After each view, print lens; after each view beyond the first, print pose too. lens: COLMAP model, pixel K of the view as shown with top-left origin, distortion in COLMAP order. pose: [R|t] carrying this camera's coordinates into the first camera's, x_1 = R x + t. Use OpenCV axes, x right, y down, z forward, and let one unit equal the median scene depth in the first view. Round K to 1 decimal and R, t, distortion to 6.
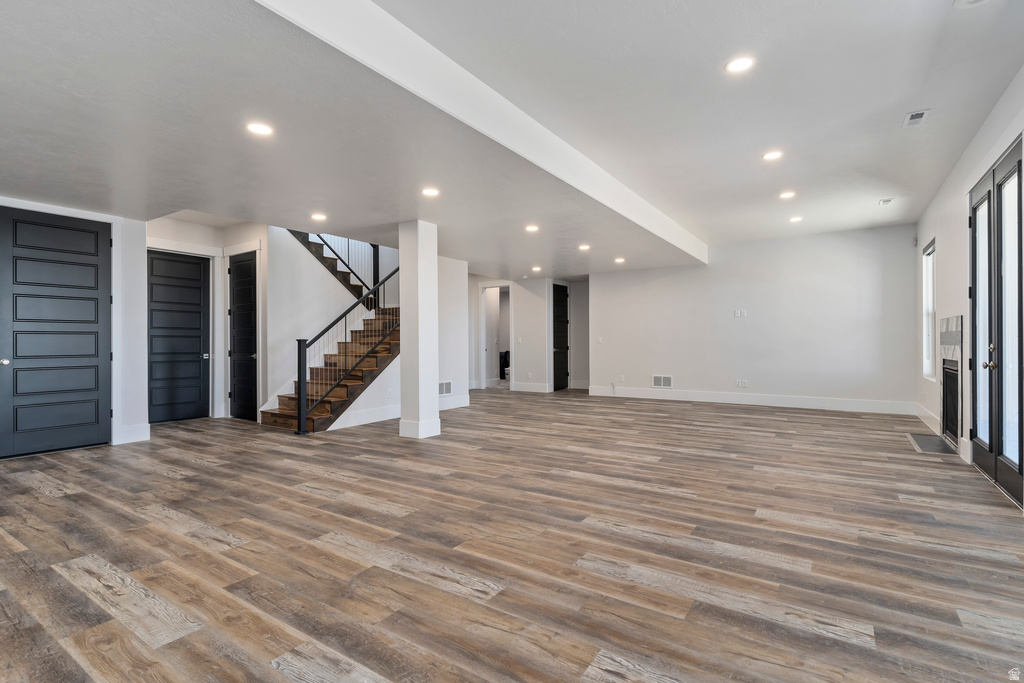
lens RADIAL K [[495.6, 0, 516.5], [0, 495.6, 343.8], [0, 0, 1]] dist [0.000613, -0.000373]
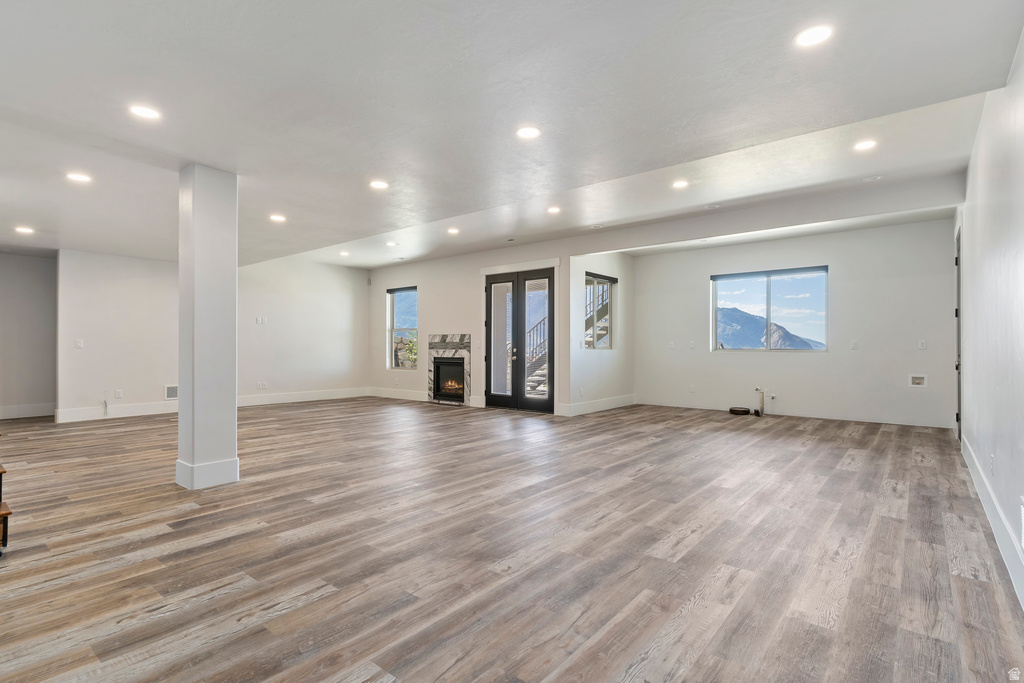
lens RADIAL K [[495.6, 0, 514.6], [0, 495.6, 343.4], [0, 0, 1]] dist [0.000613, -0.000373]
pose [[0.093699, 0.015132, 0.995486, -1.751531], [-0.001126, 0.999885, -0.015092, 0.009414], [-0.995600, 0.000293, 0.093706, 1.081013]]
